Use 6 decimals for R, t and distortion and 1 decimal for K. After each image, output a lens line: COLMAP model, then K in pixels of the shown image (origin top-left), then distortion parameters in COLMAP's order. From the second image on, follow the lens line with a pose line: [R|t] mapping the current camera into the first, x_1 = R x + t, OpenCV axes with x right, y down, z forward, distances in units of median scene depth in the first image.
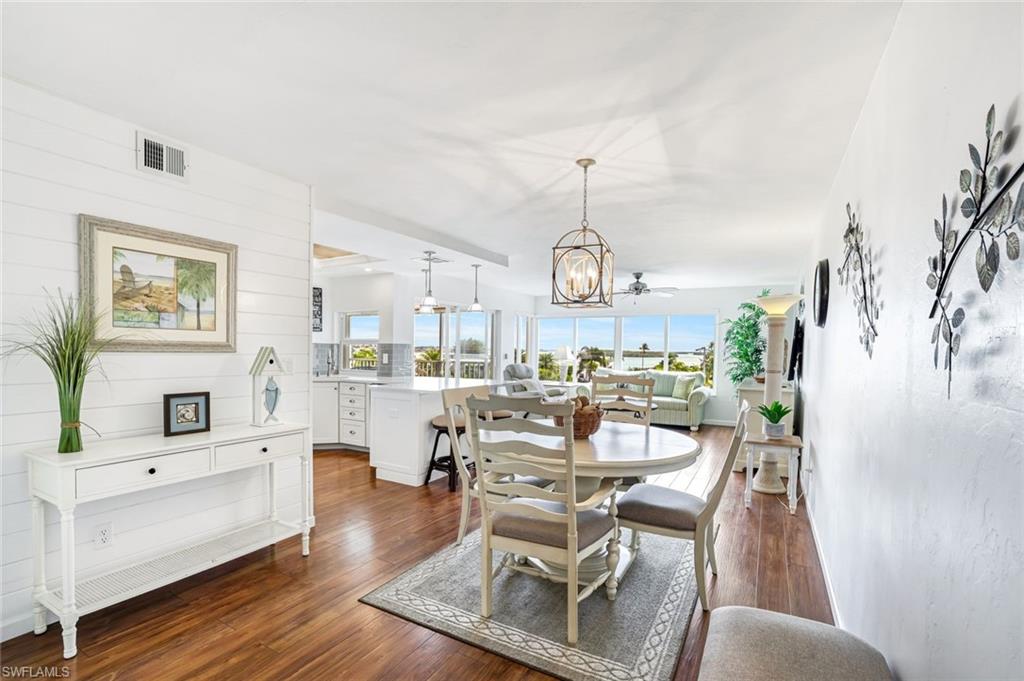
lens RADIAL K [[470.3, 0, 506.9], [0, 470.3, 345.3], [0, 0, 1]] dist [-0.020324, 0.000073]
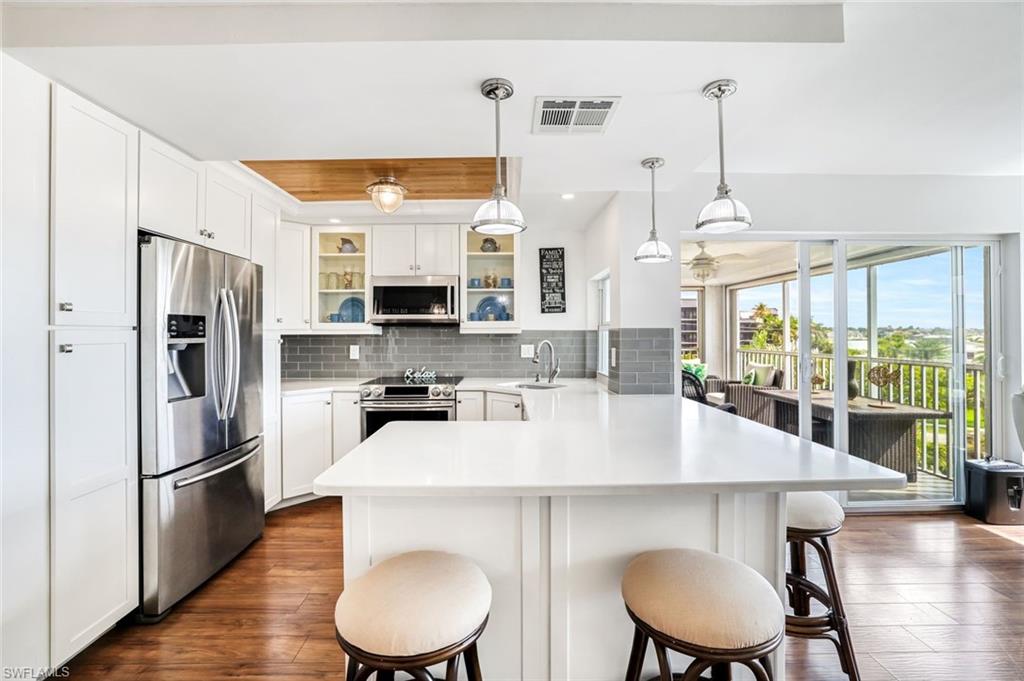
lens RADIAL K [[449.5, 0, 507.9], [0, 449.5, 332.2], [0, 0, 1]] dist [-0.012637, 0.000465]
pose [[0.516317, -0.018691, -0.856193, 0.106300], [0.019640, 0.999757, -0.009981, 0.003198], [0.856172, -0.011662, 0.516559, 0.608042]]
